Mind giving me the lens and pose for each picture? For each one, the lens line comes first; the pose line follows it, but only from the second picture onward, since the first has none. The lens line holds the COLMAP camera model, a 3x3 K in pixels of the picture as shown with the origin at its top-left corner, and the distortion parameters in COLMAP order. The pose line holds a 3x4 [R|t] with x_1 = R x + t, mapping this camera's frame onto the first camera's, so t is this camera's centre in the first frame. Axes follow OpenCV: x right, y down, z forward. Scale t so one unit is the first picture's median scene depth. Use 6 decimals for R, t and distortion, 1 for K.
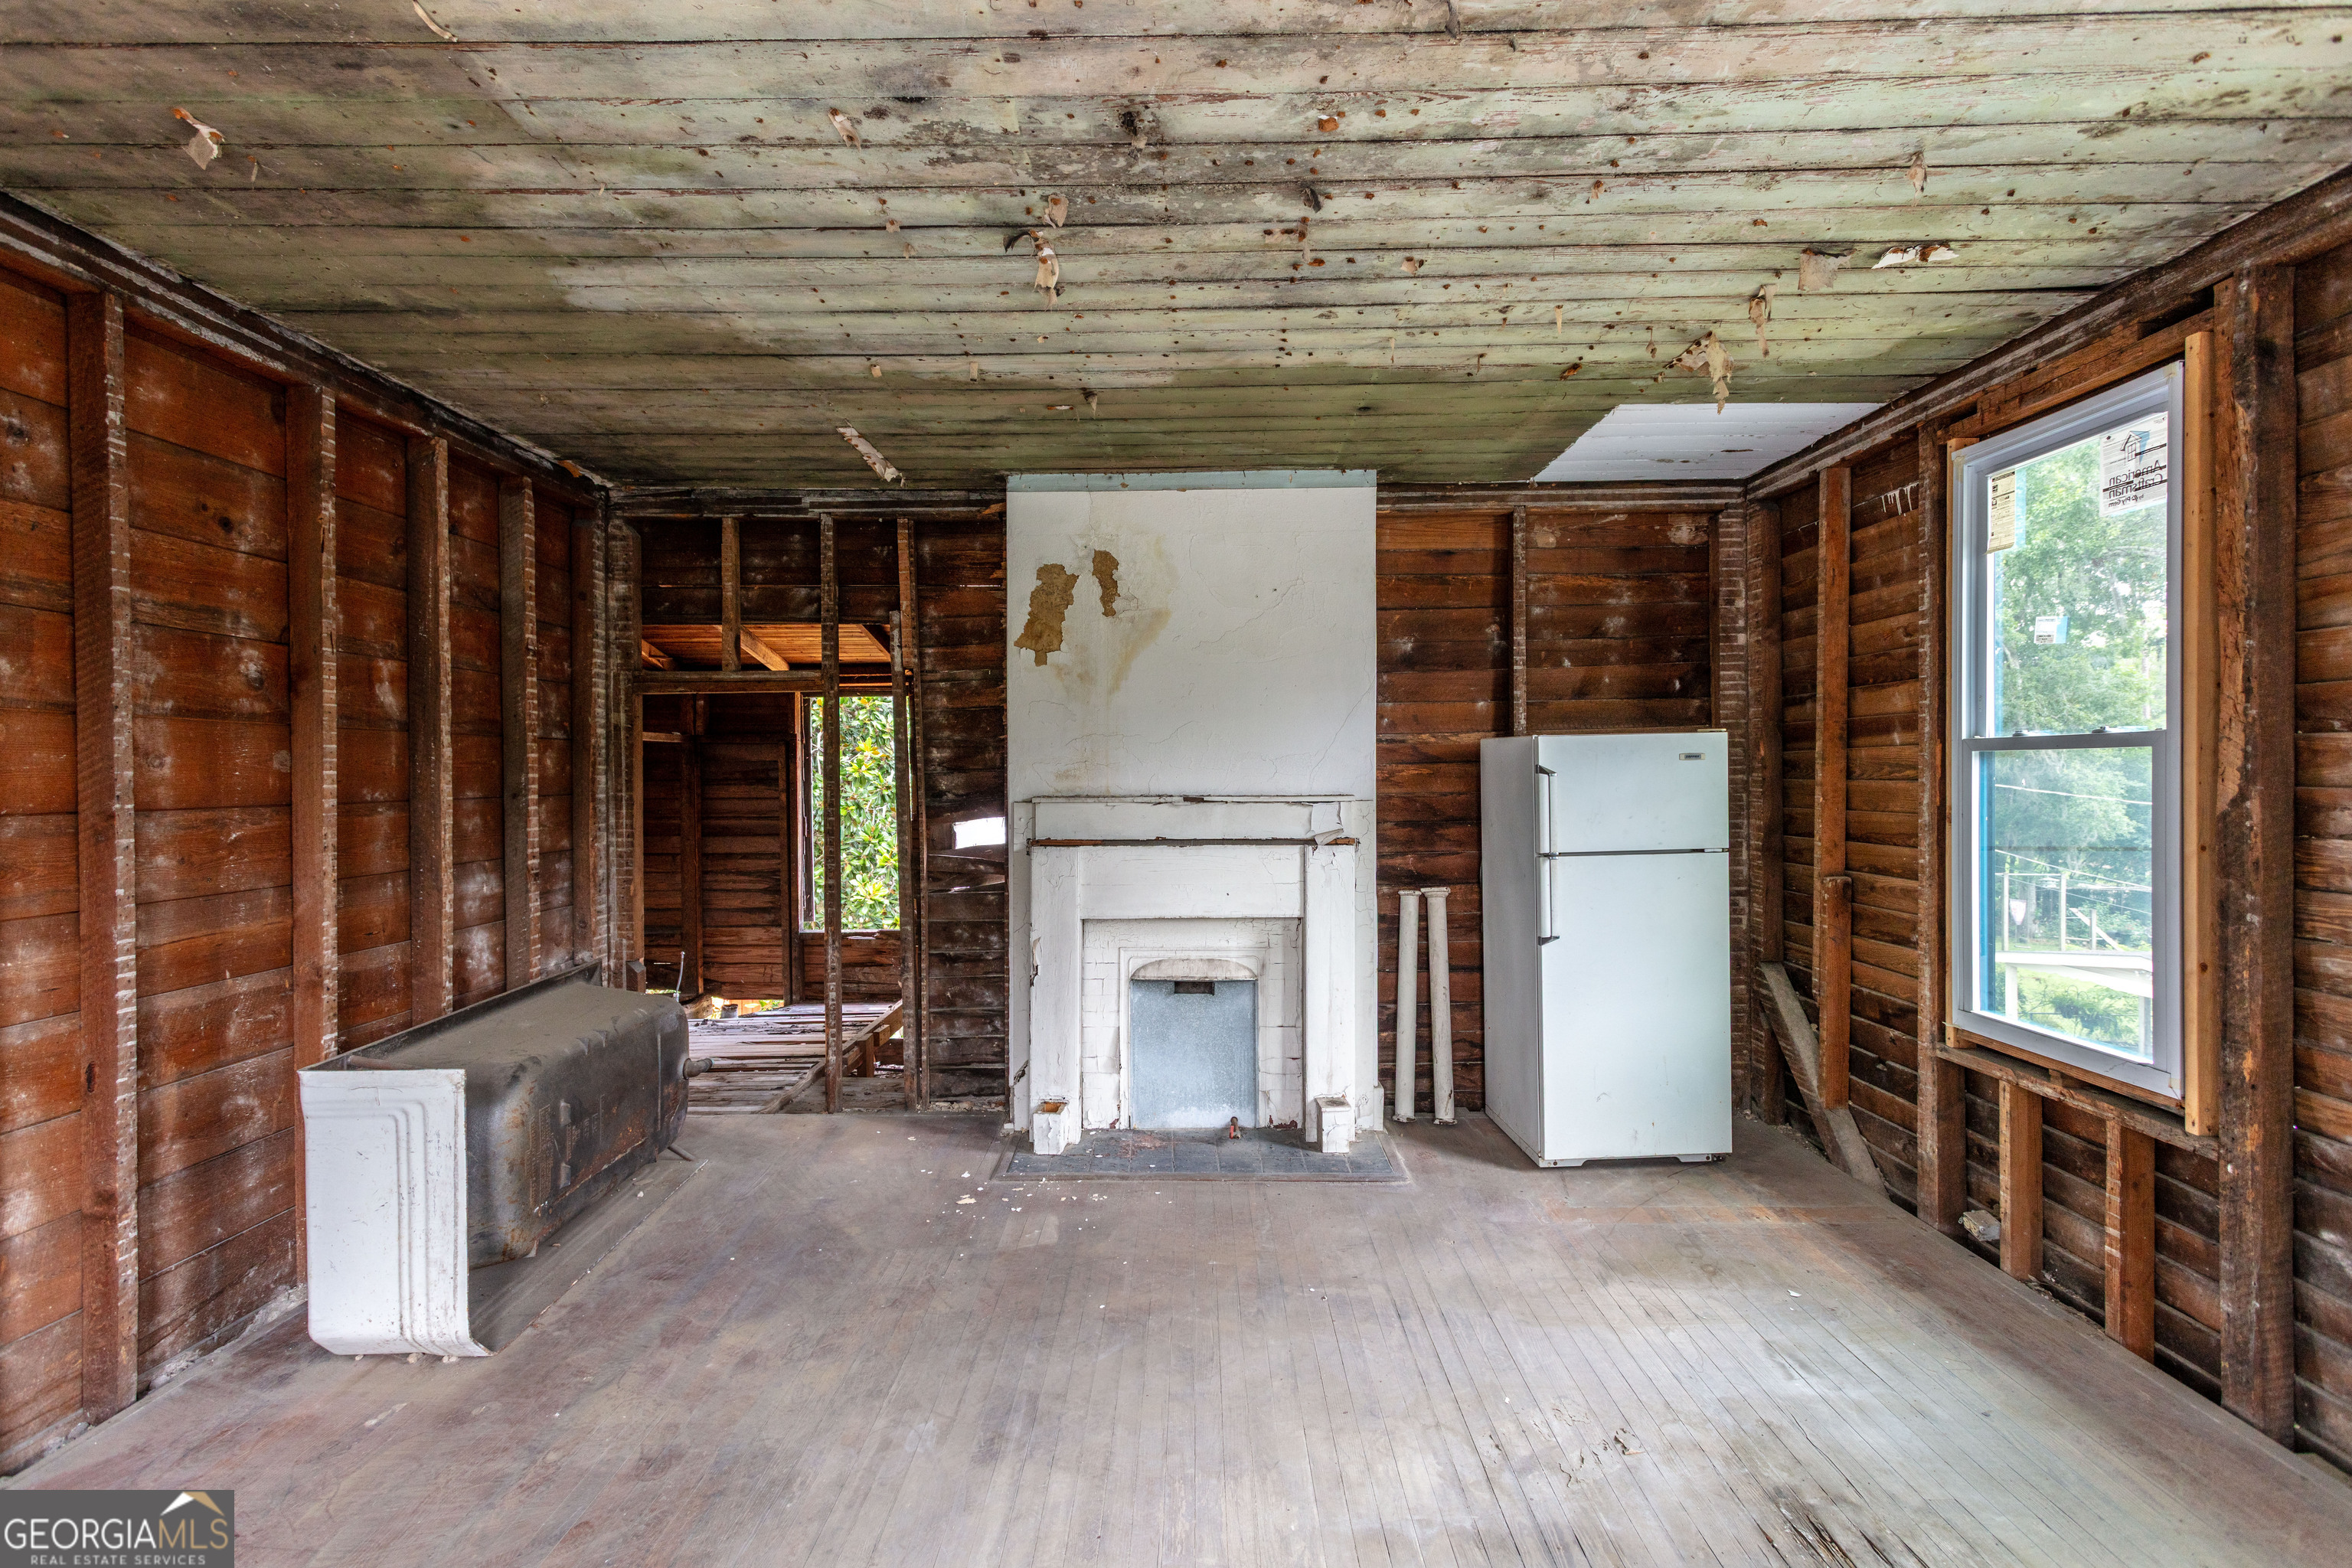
lens RADIAL K [[1131.9, 0, 1176.0], [0, 1131.9, 784.0], [0, 0, 1]] dist [-0.001026, 0.002881]
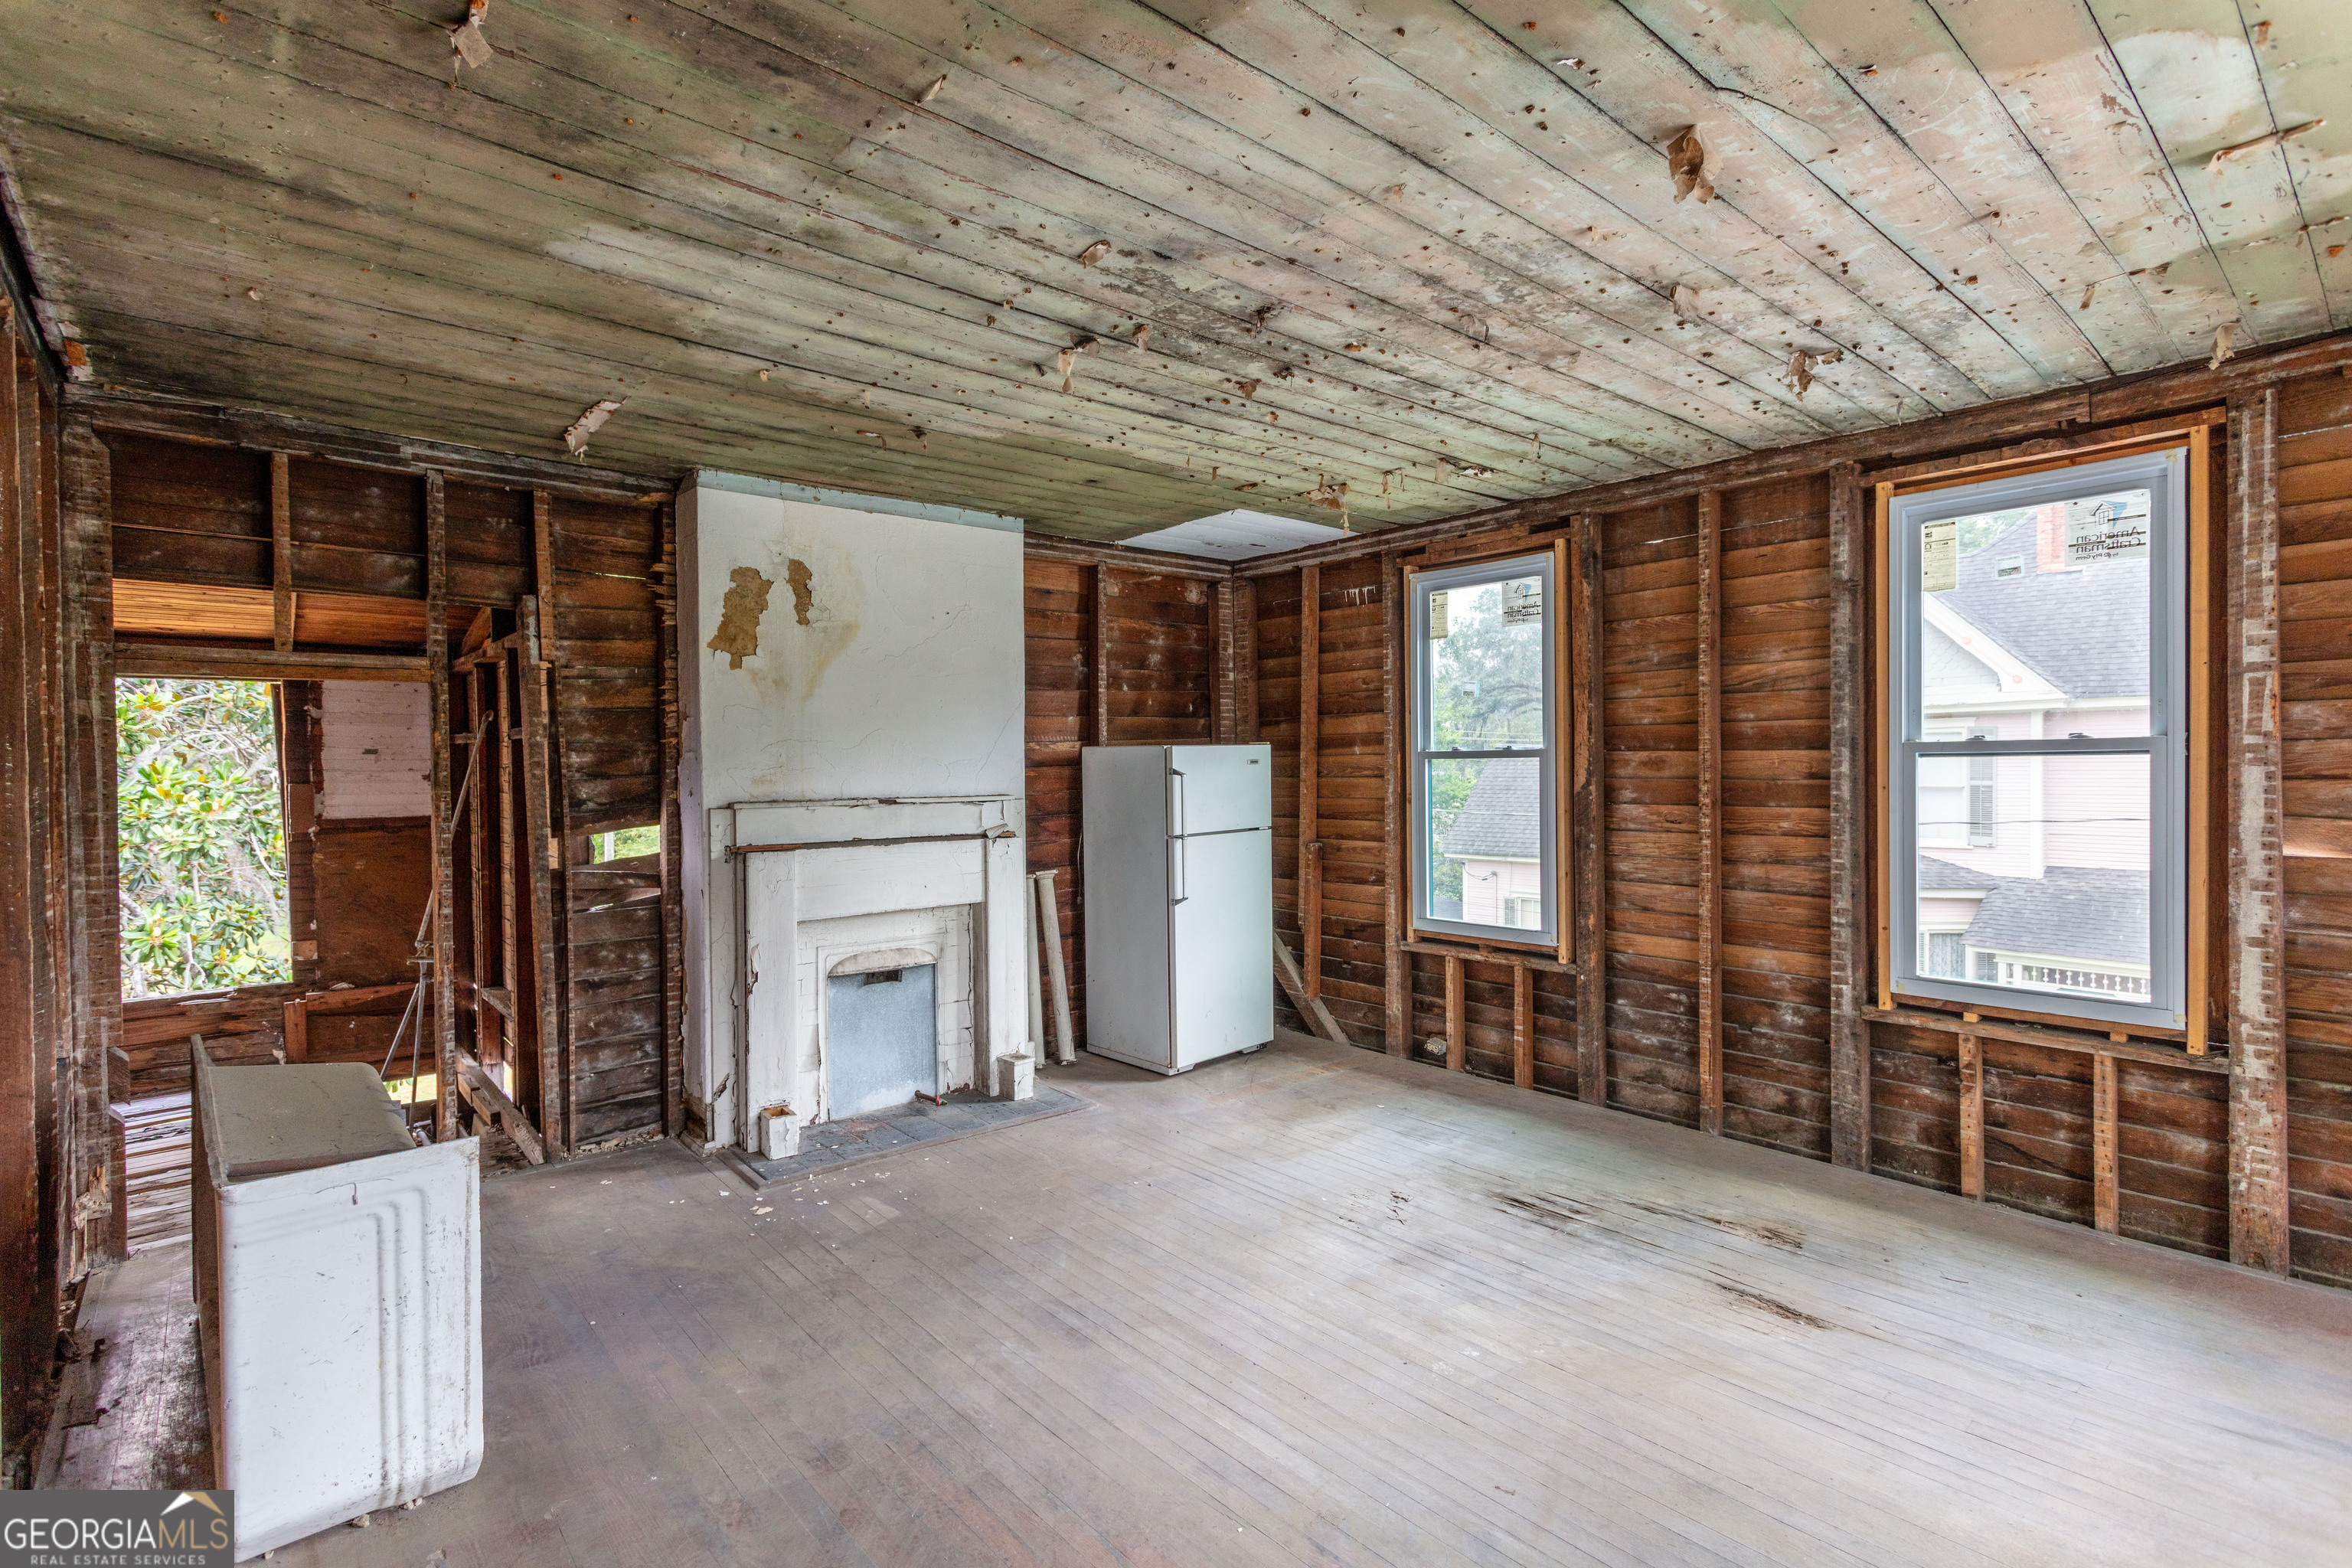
lens RADIAL K [[1131.9, 0, 1176.0], [0, 1131.9, 784.0], [0, 0, 1]] dist [-0.001026, 0.002881]
pose [[0.744962, -0.013322, 0.666973, -0.548593], [0.013892, 0.999894, 0.004455, -0.004478], [-0.666962, 0.005947, 0.745068, 0.016938]]
